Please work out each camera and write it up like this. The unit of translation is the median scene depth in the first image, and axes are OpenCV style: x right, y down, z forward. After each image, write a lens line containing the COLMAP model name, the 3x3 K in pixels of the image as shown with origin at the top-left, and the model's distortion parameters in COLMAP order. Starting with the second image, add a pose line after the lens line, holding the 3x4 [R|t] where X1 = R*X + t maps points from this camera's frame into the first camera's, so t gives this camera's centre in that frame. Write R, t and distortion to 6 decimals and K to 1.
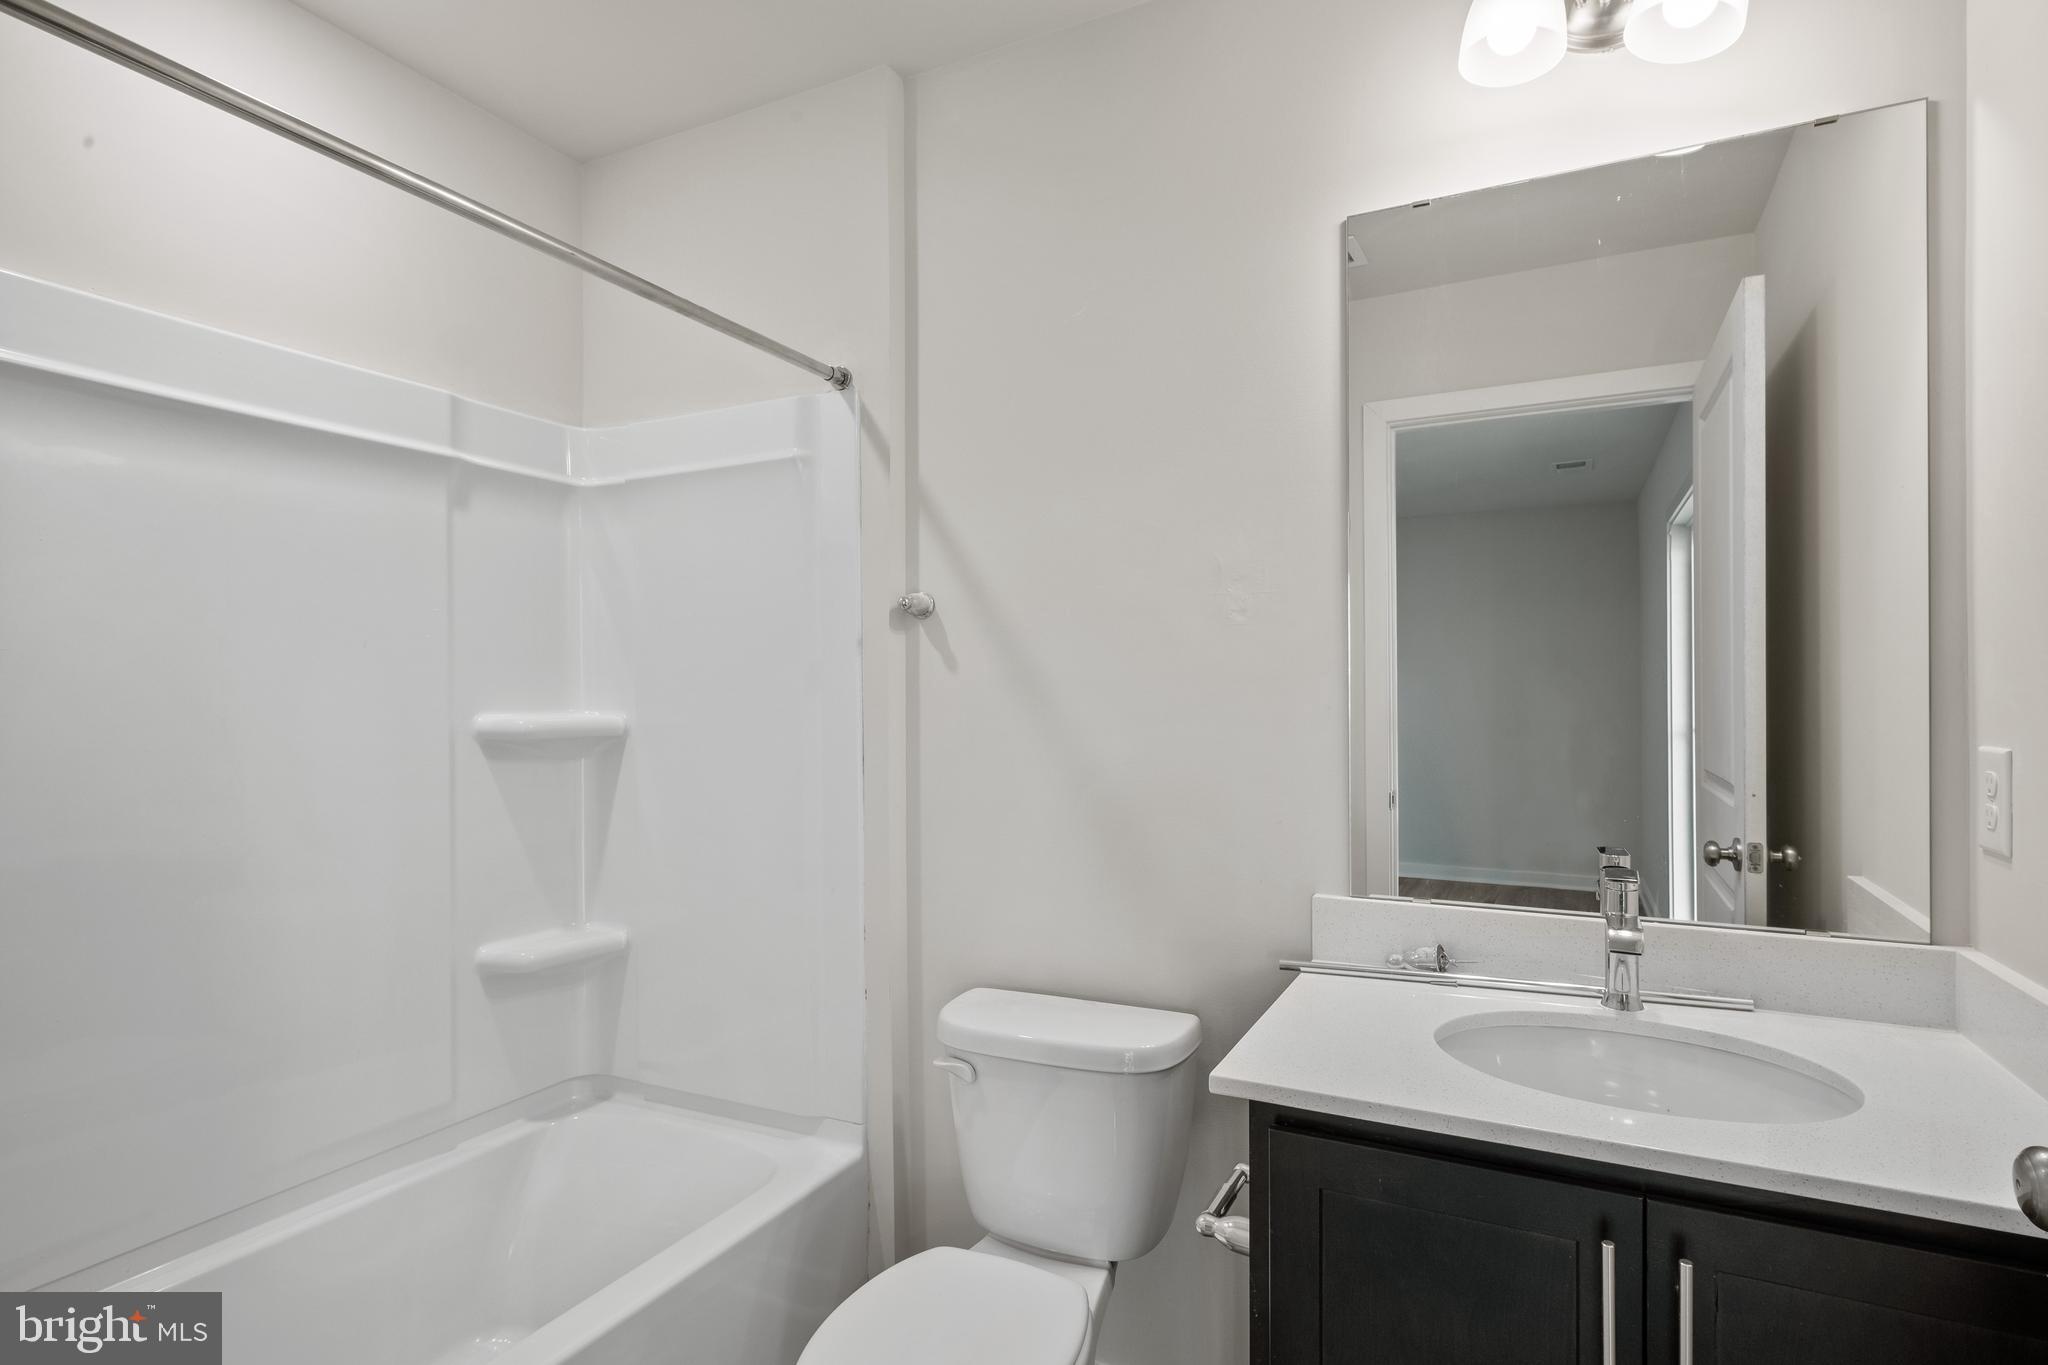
lens RADIAL K [[1028.3, 0, 1035.4], [0, 1028.3, 718.6], [0, 0, 1]] dist [0.000848, 0.000124]
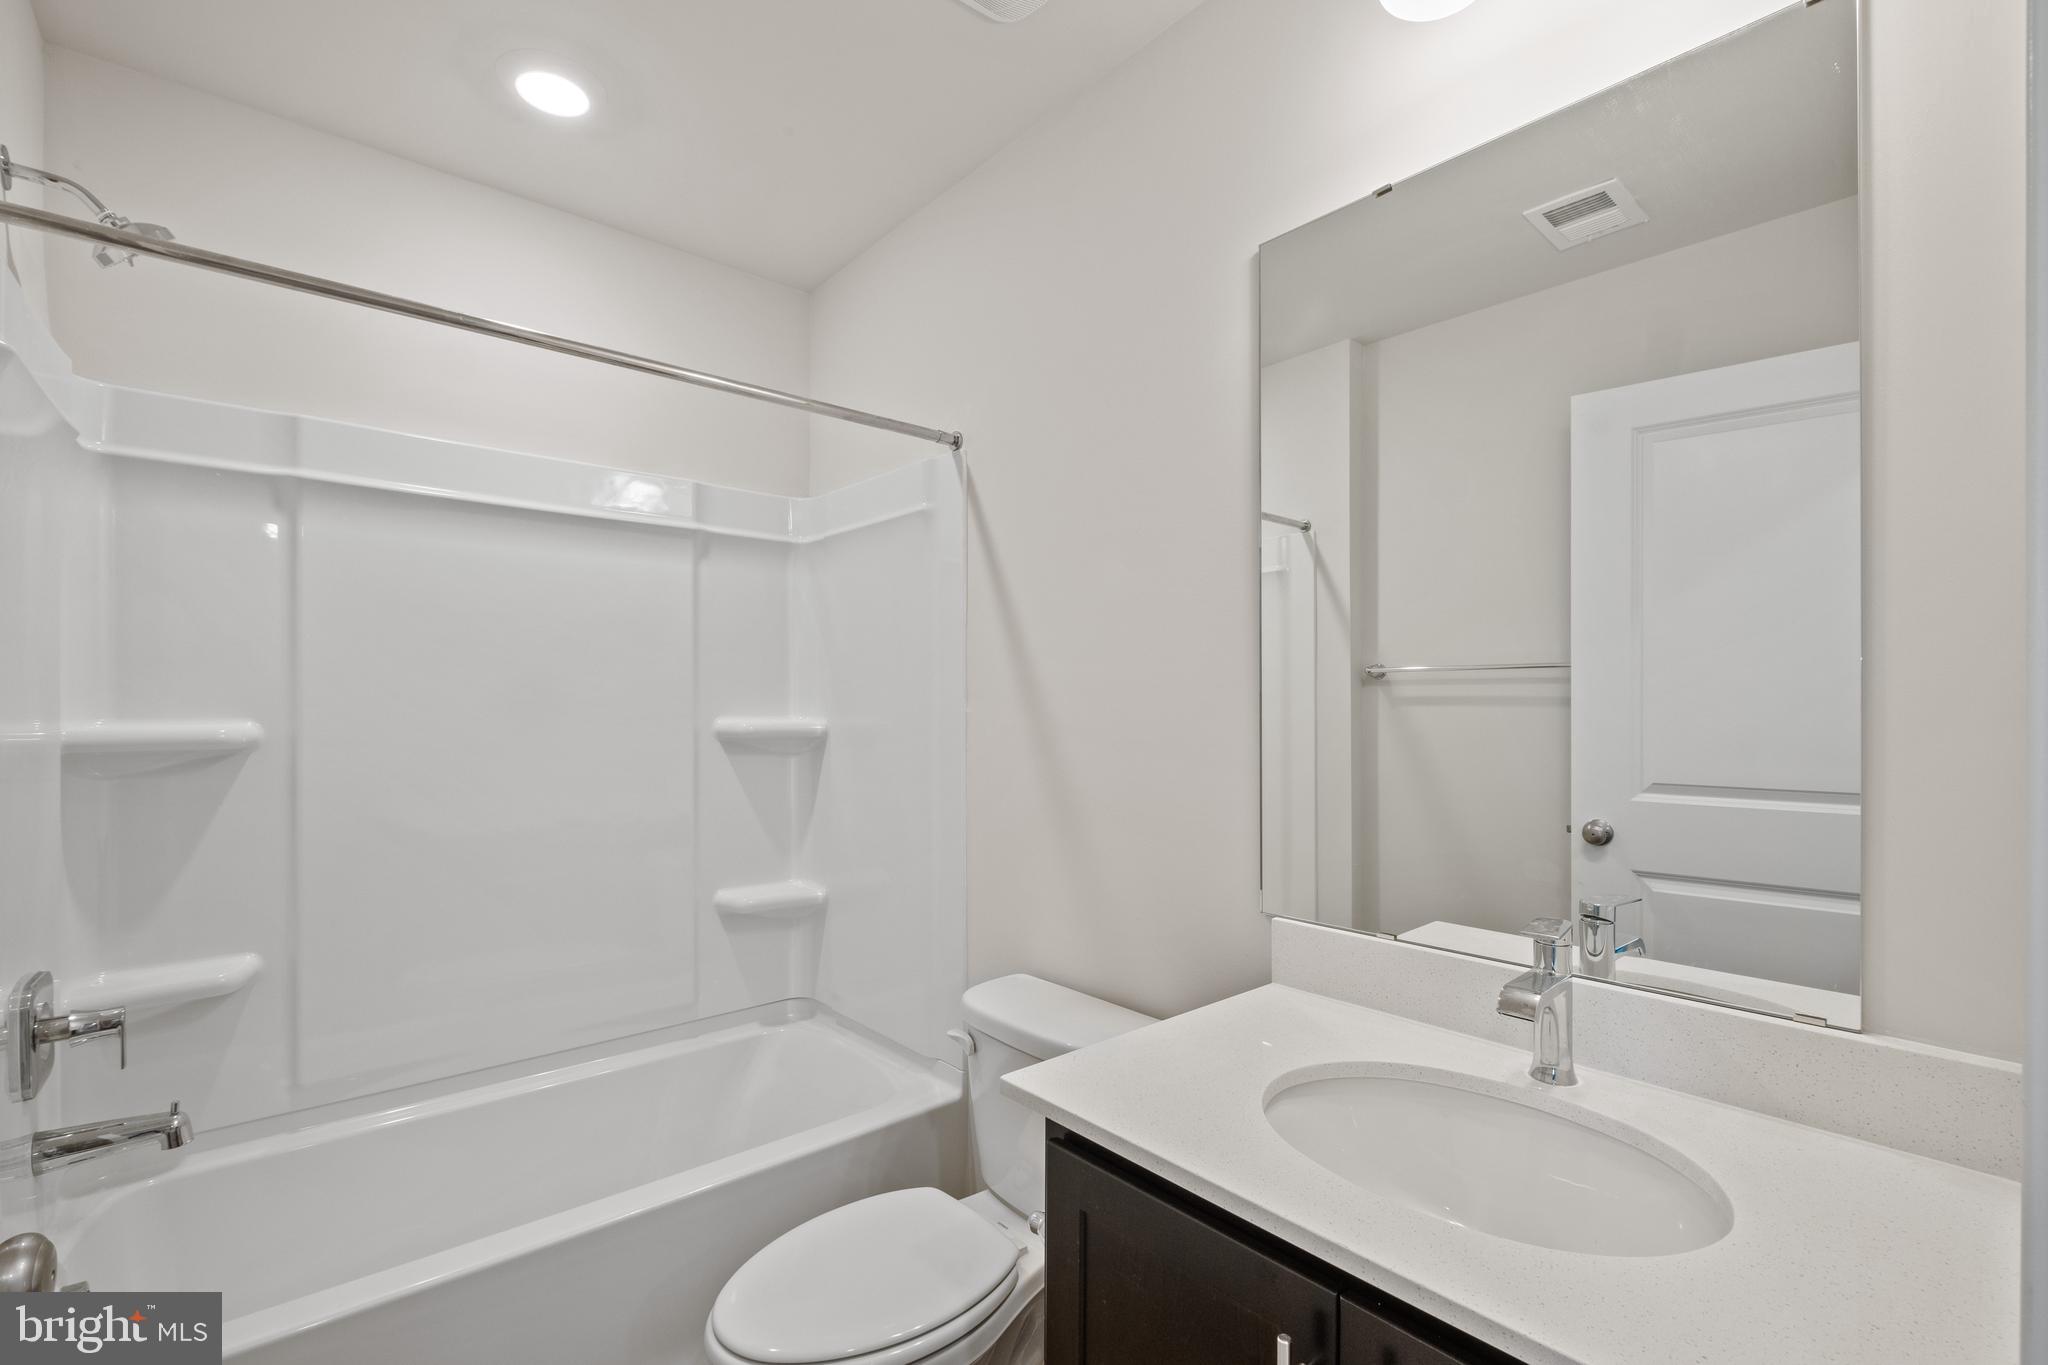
lens RADIAL K [[883.0, 0, 1062.8], [0, 883.0, 718.1], [0, 0, 1]] dist [-0.001493, -0.000858]
pose [[0.930177, 0.015532, -0.366783, 0.335116], [-0.013772, 0.999878, 0.007414, -0.022050], [0.366854, -0.001845, 0.930277, 0.103559]]
